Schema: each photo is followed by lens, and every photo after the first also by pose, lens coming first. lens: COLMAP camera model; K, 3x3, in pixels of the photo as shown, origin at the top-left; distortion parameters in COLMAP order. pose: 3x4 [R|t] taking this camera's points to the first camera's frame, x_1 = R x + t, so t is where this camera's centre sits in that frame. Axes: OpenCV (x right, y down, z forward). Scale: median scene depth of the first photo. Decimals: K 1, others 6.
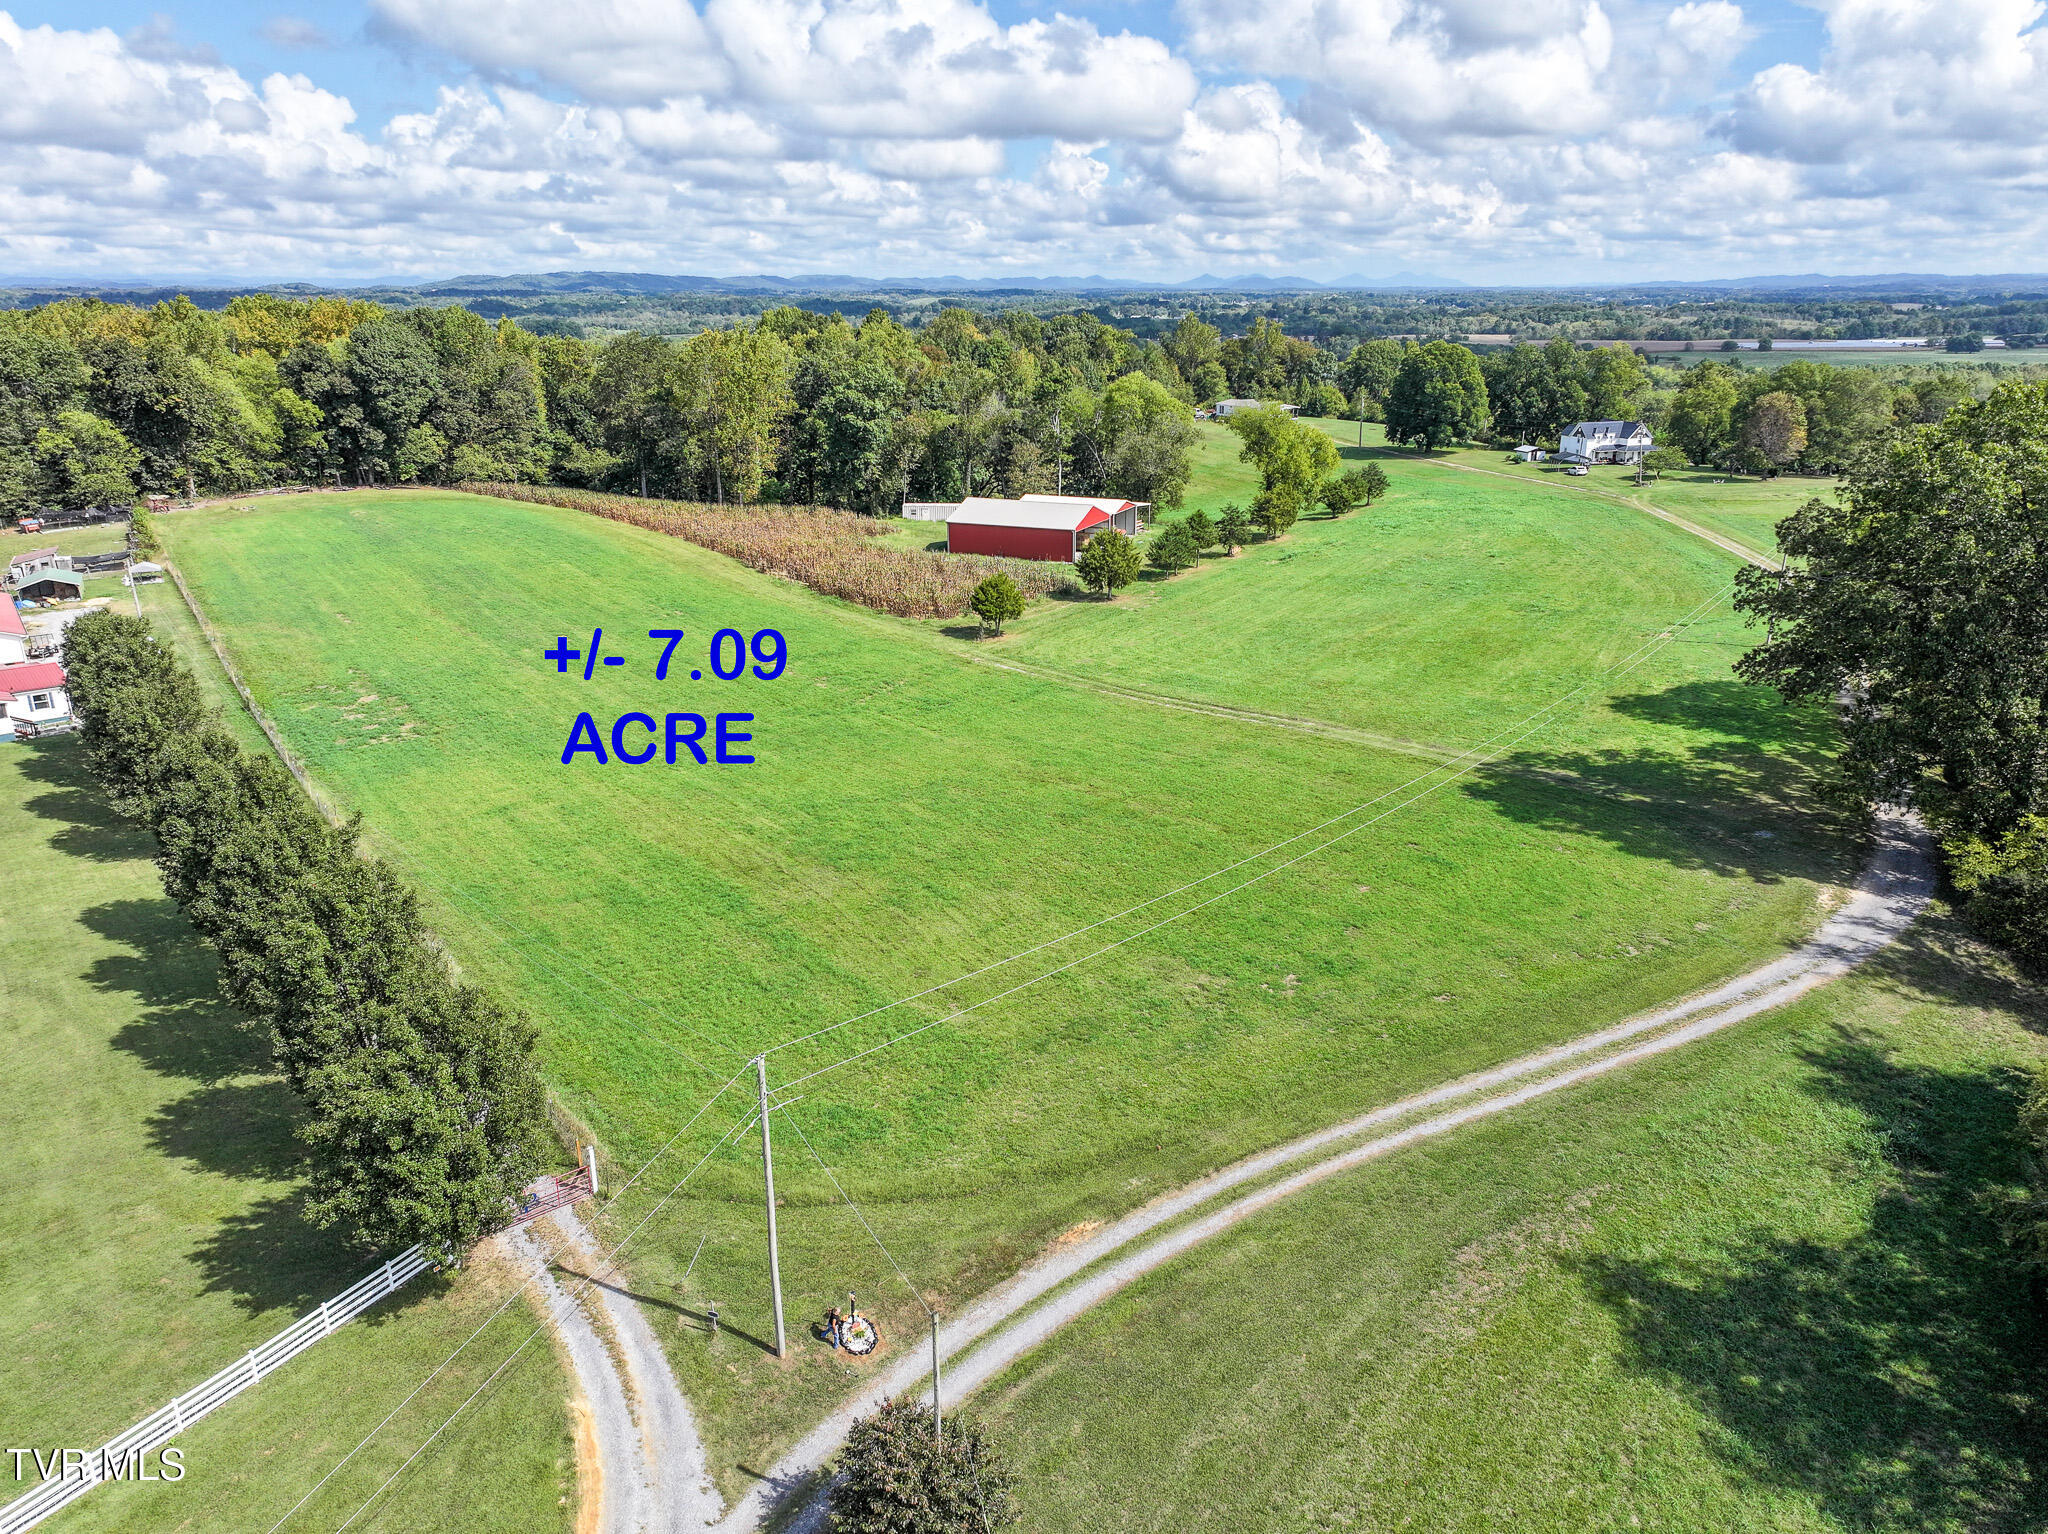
lens RADIAL K [[1438.7, 0, 1028.9], [0, 1438.7, 765.2], [0, 0, 1]] dist [-0.004094, 0.019503]
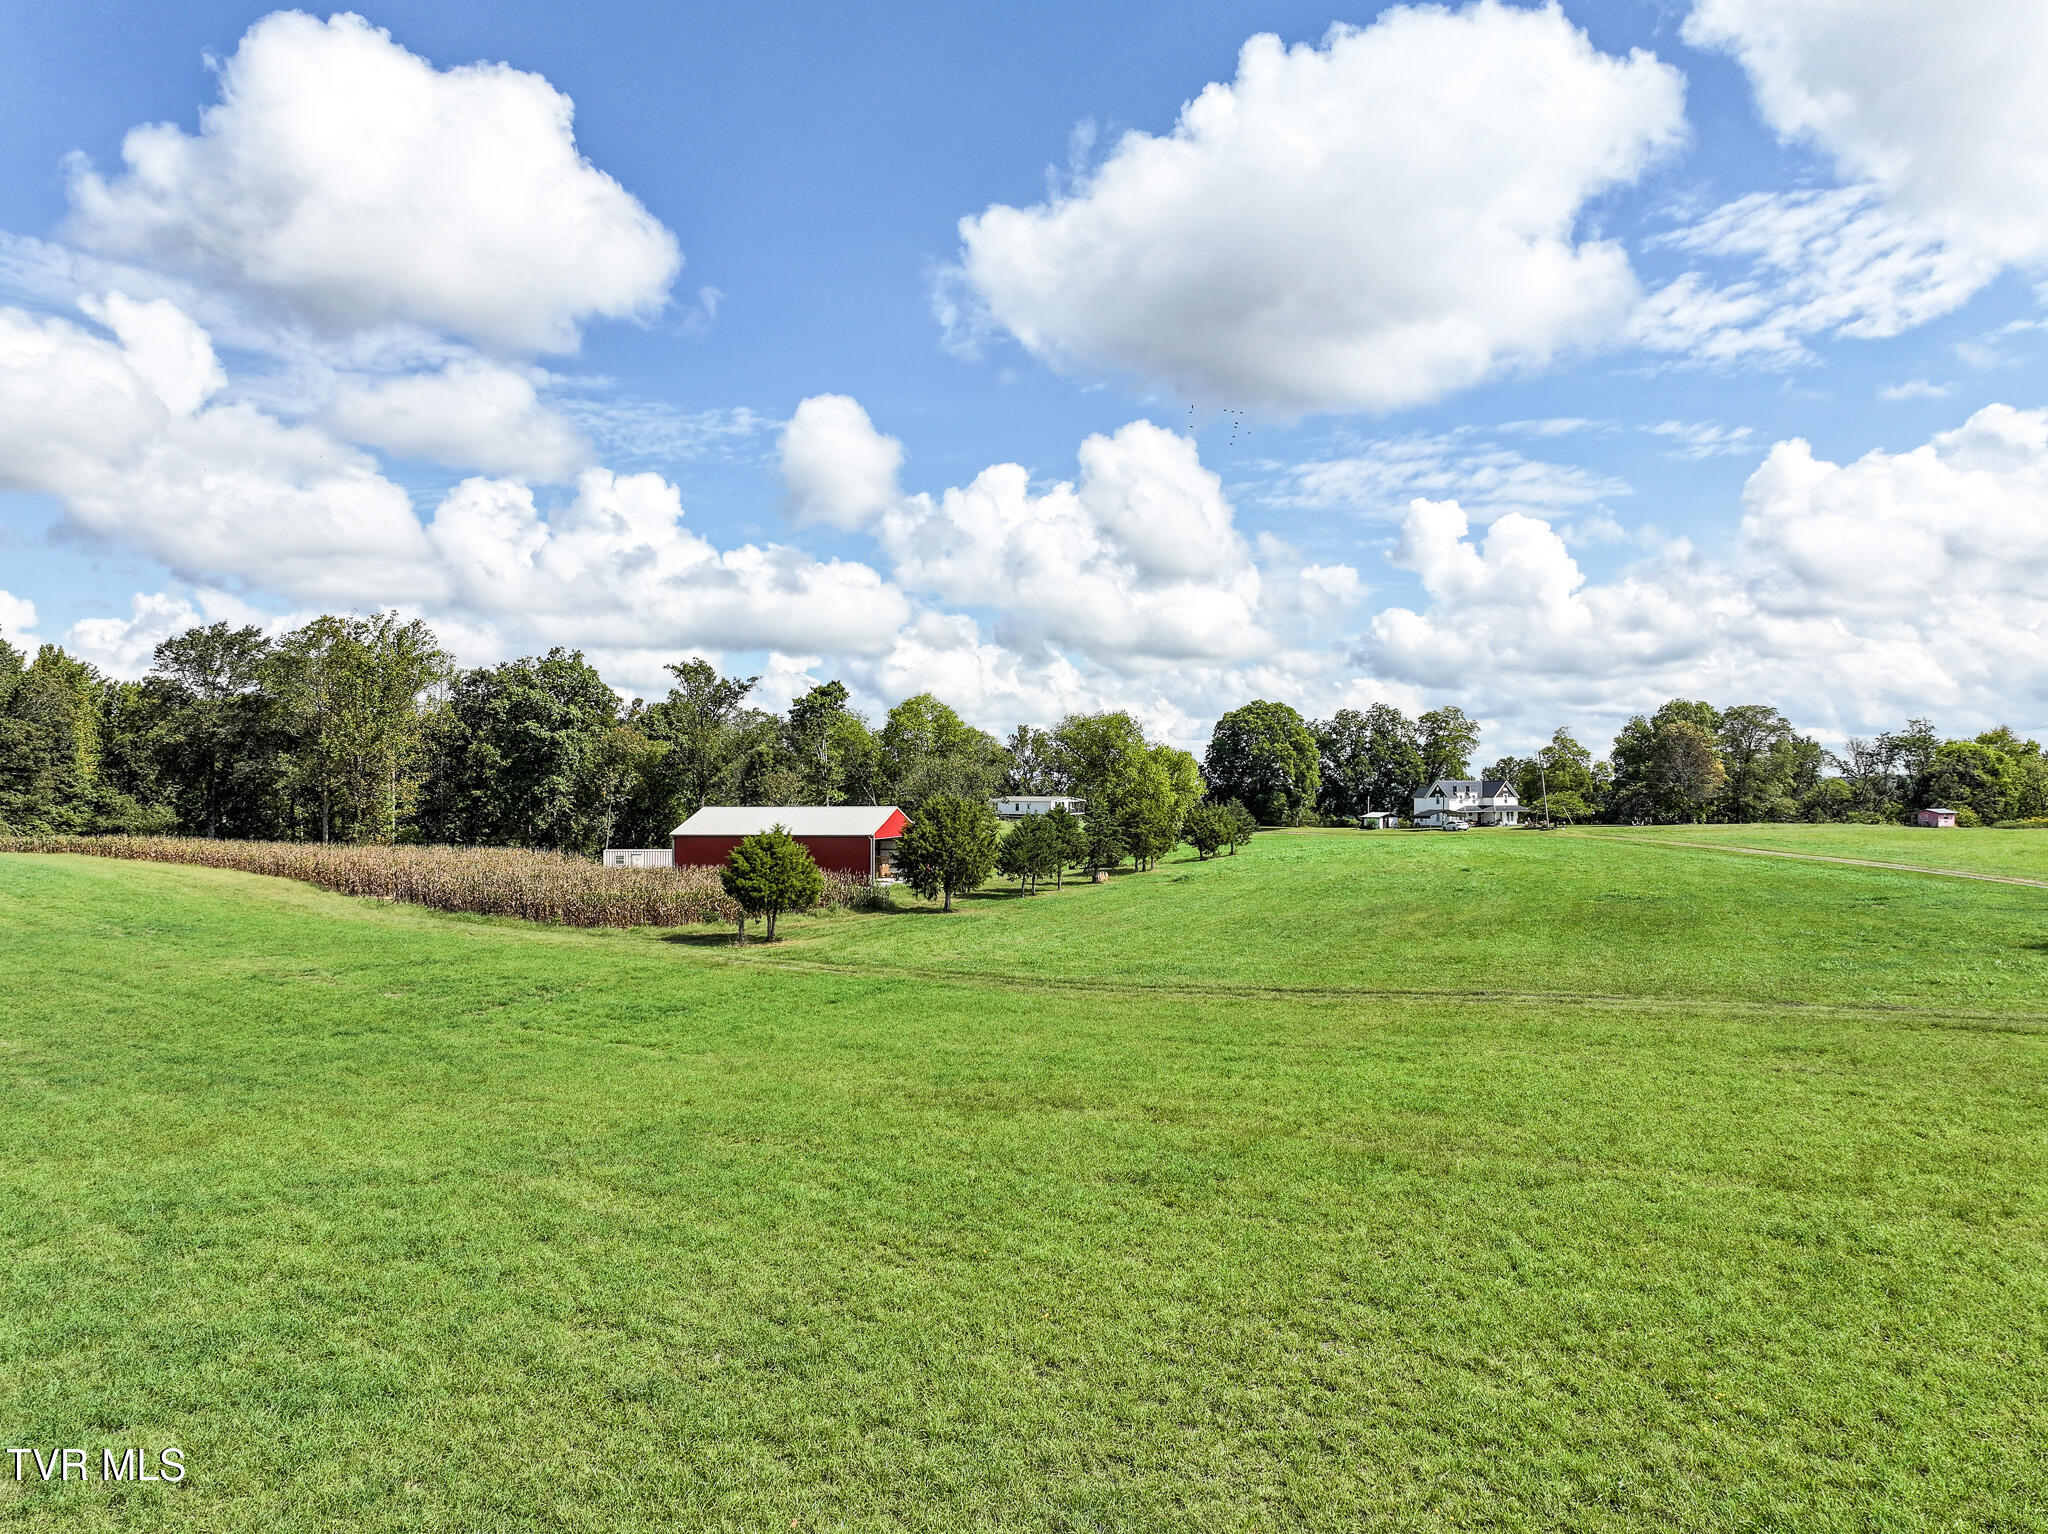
lens RADIAL K [[1438.7, 0, 1028.9], [0, 1438.7, 765.2], [0, 0, 1]] dist [-0.004094, 0.019503]
pose [[0.981005, 0.006125, 0.193885, -0.017925], [0.058883, 0.942937, -0.327723, 0.017466], [-0.184829, 0.332914, 0.924666, 0.256695]]
